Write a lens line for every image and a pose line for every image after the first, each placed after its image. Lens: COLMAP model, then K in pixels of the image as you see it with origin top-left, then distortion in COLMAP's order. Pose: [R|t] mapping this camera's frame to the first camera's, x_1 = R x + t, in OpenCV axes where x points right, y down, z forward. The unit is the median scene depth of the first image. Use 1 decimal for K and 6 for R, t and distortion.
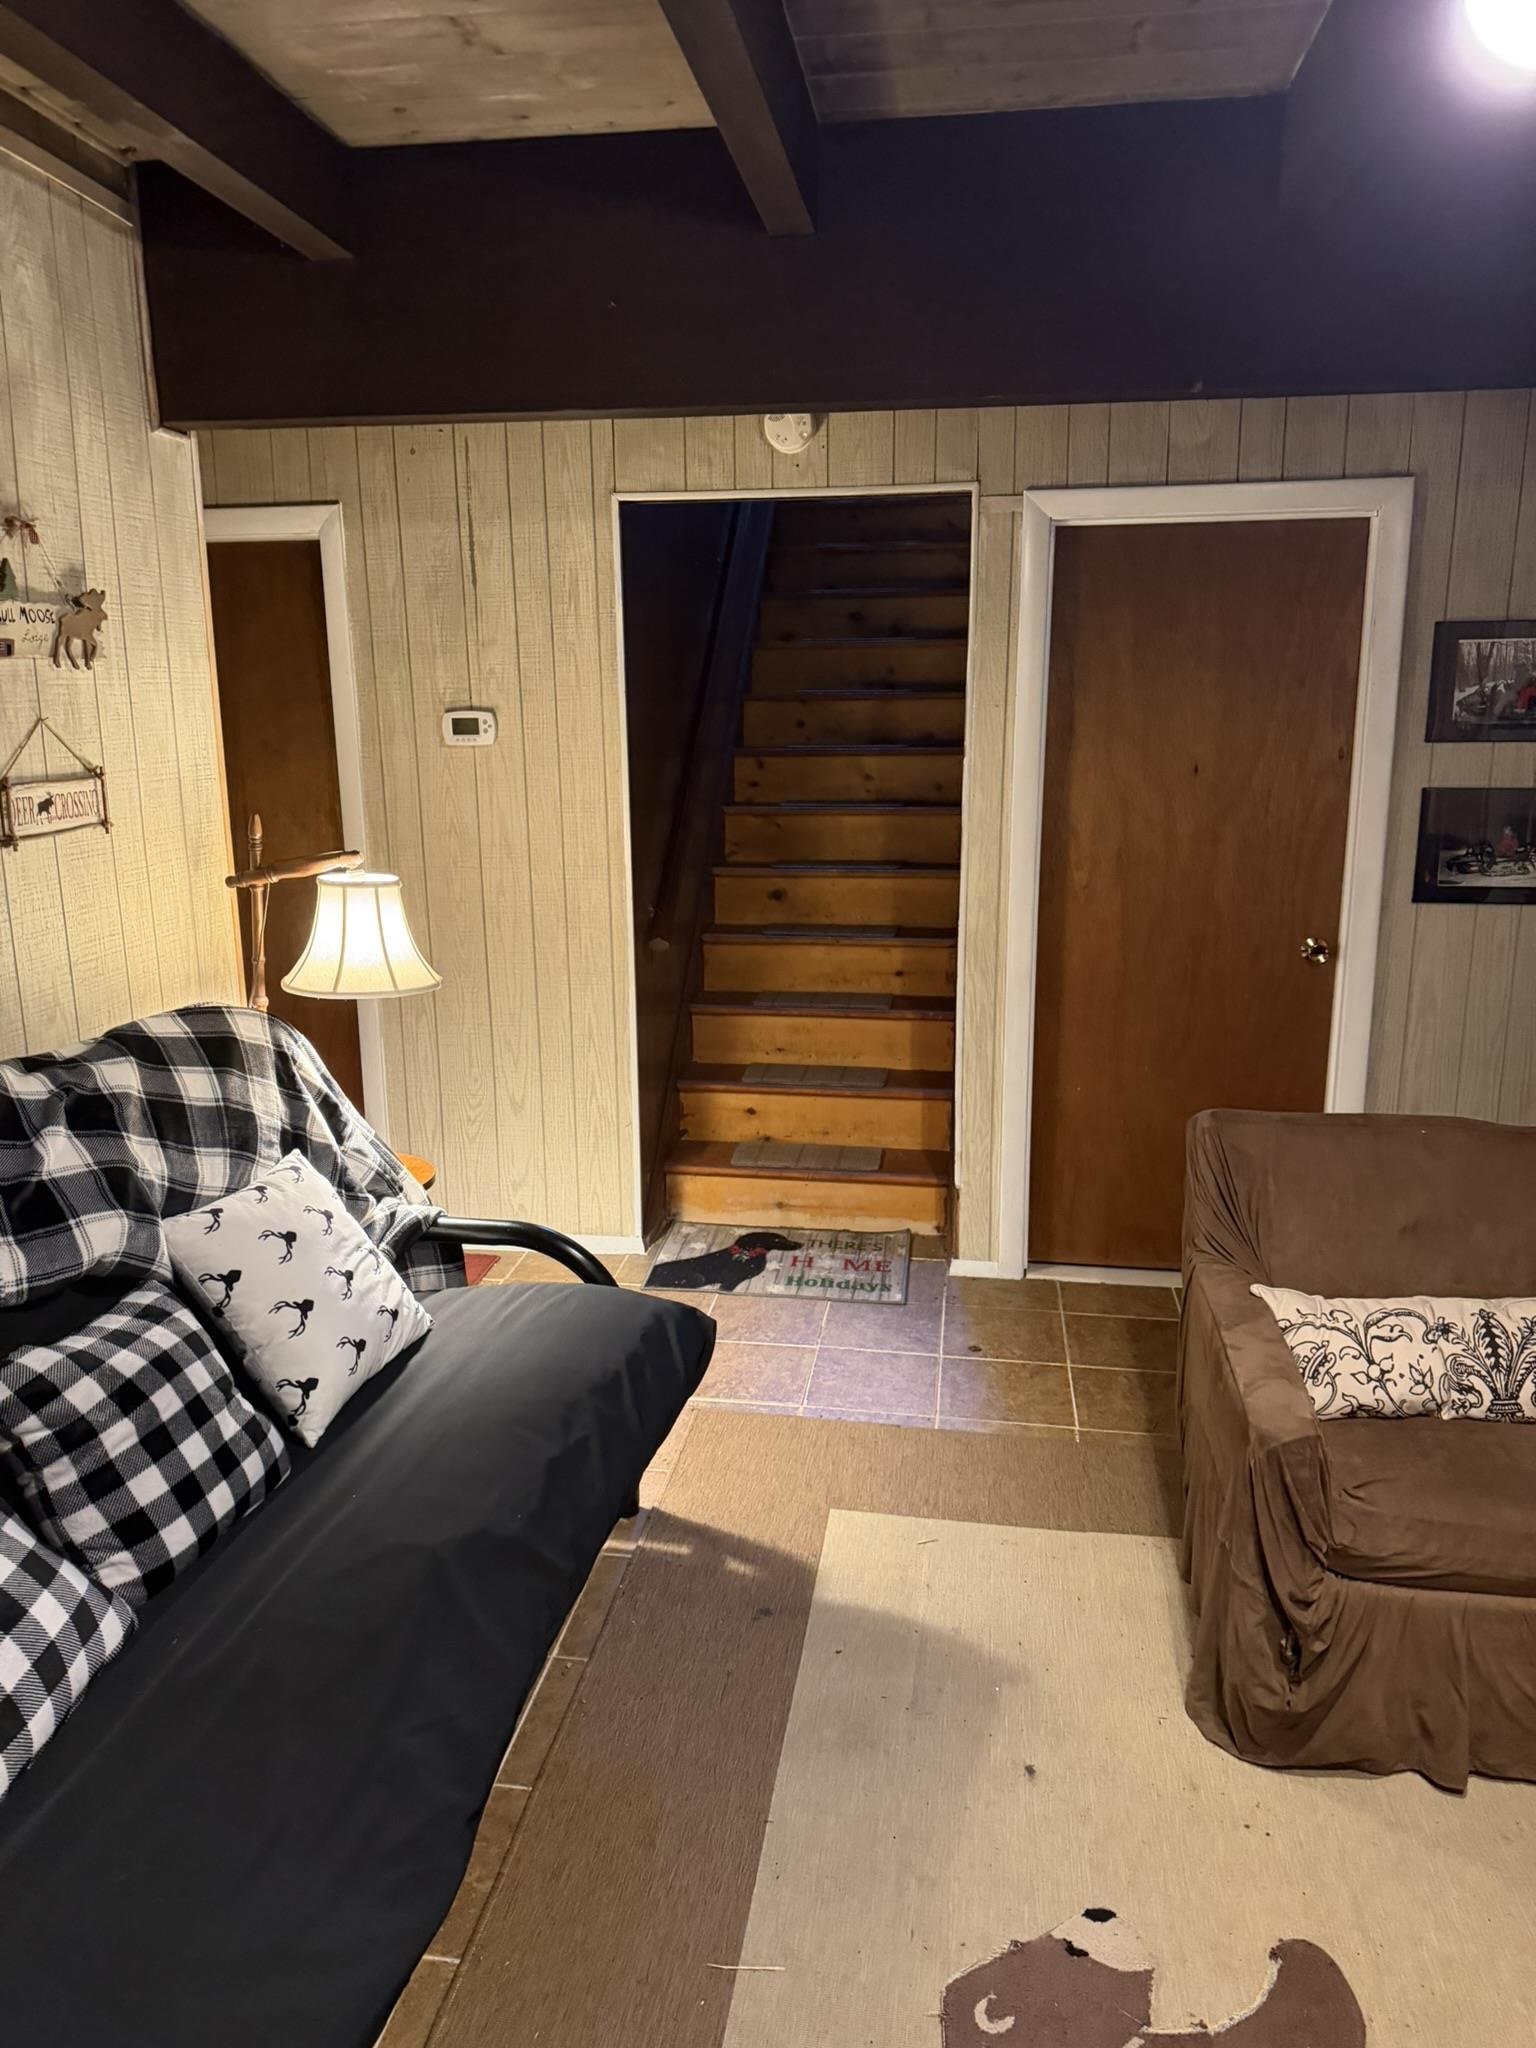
lens RADIAL K [[1453.8, 0, 760.9], [0, 1453.8, 1023.8], [0, 0, 1]] dist [-0.004327, -0.007523]
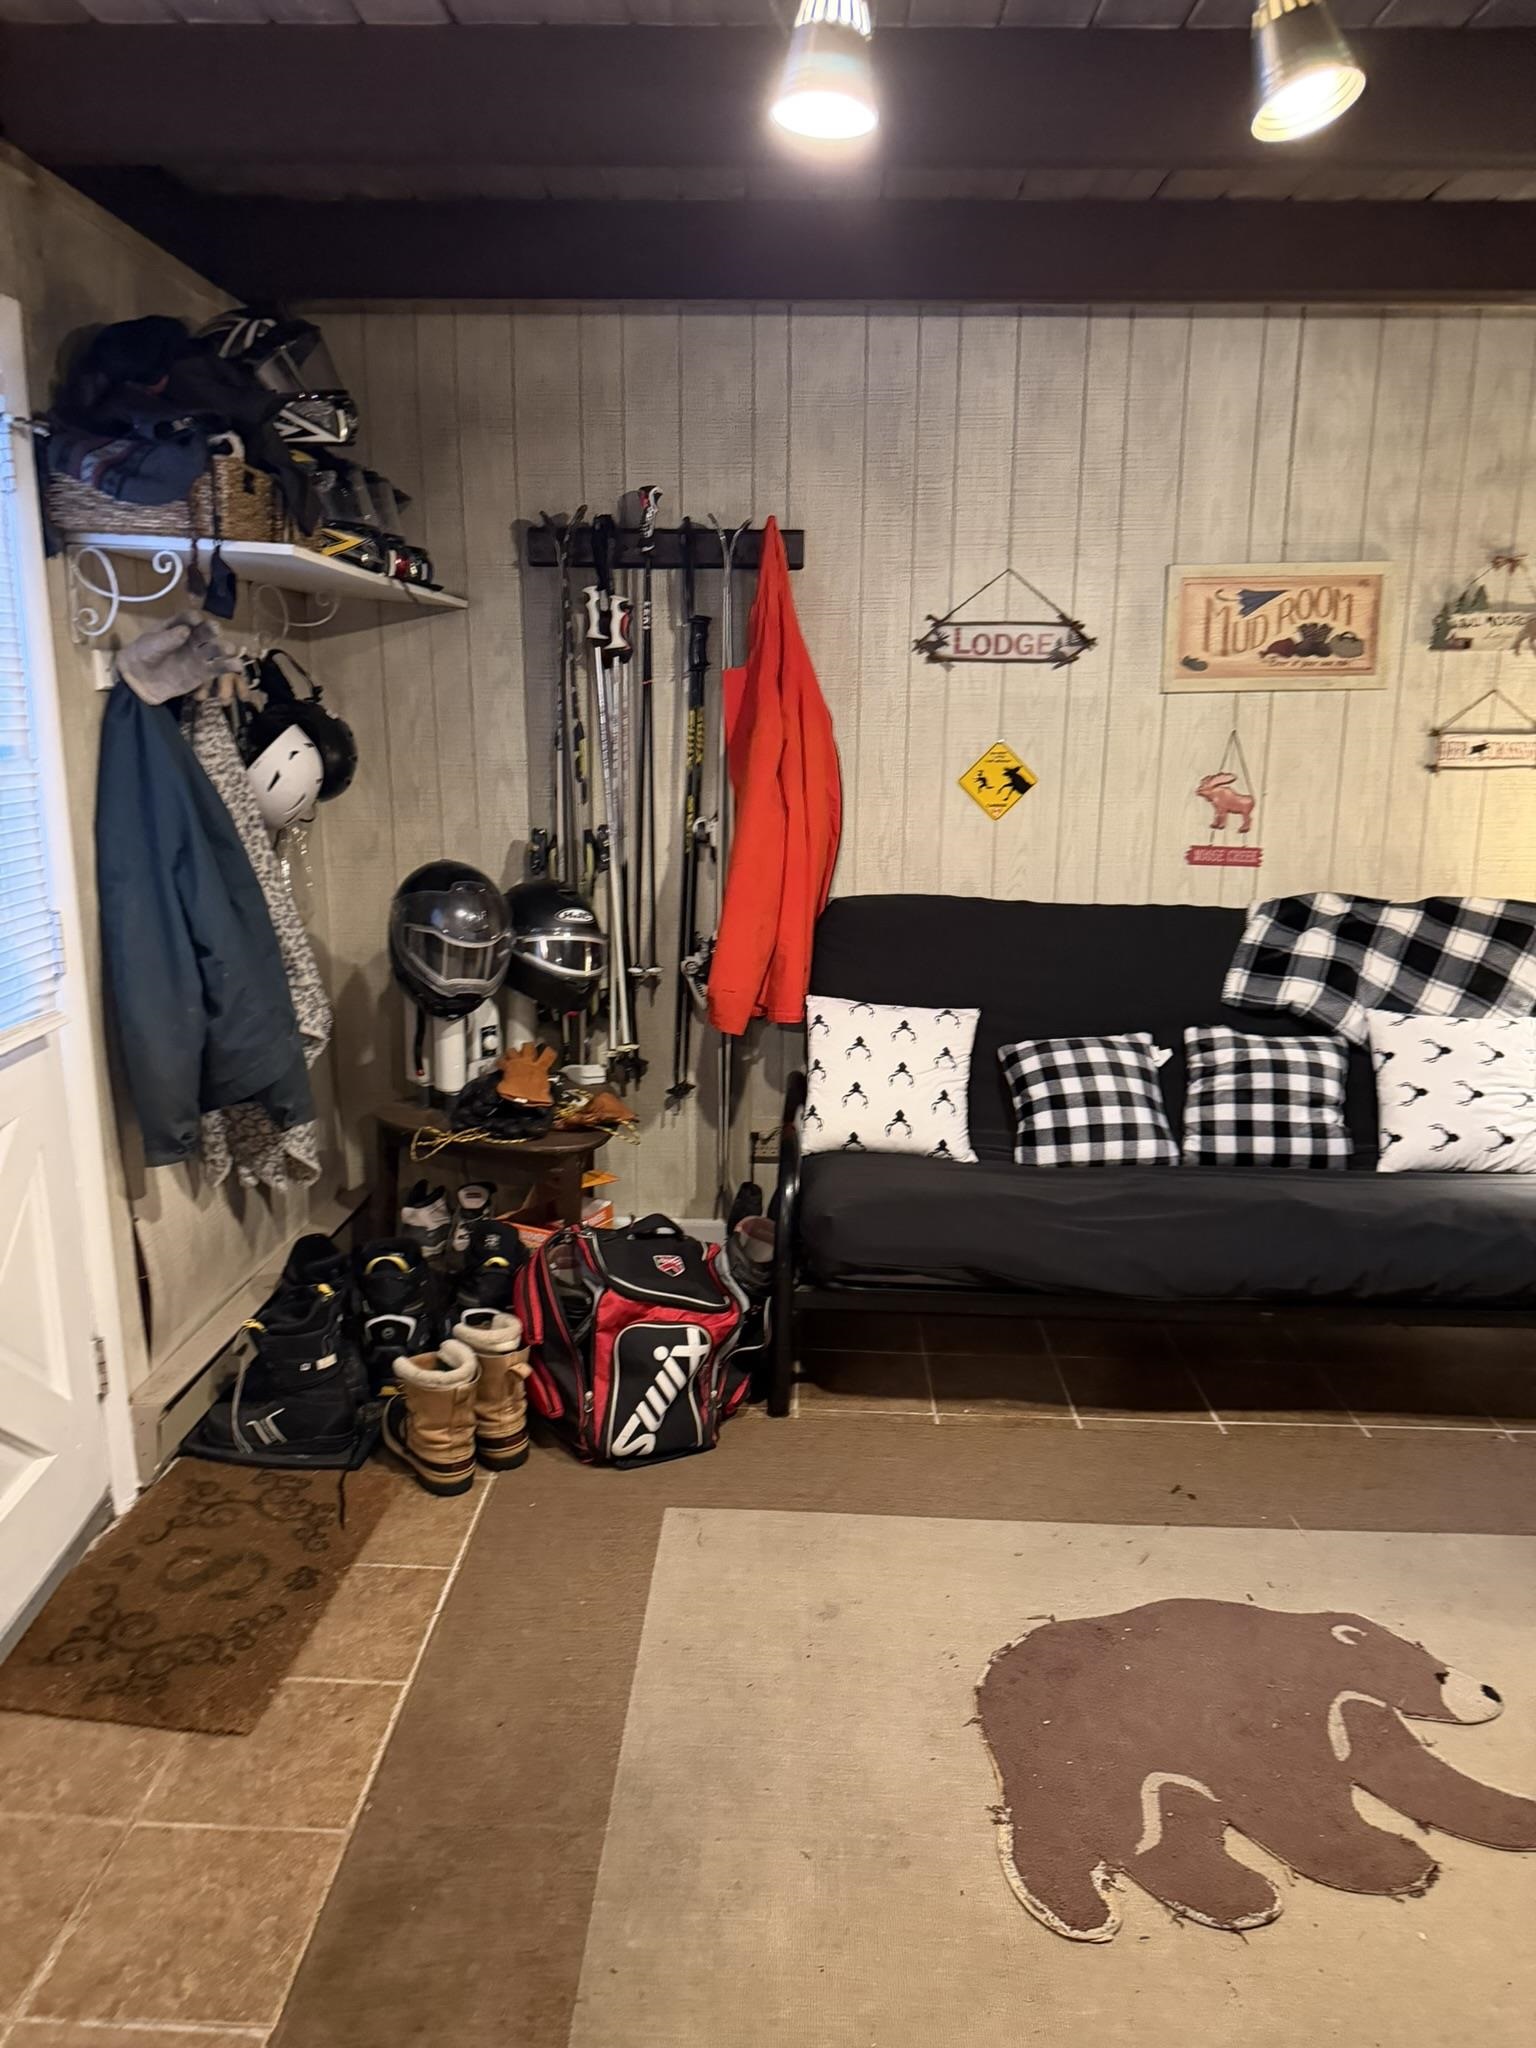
lens RADIAL K [[1453.8, 0, 766.3], [0, 1453.8, 1025.9], [0, 0, 1]] dist [-0.004327, -0.007523]
pose [[0.130182, 0.238631, -0.962345, 0.979968], [-0.216173, 0.954086, 0.207340, -0.030810], [0.967637, 0.181041, 0.175790, 0.082853]]
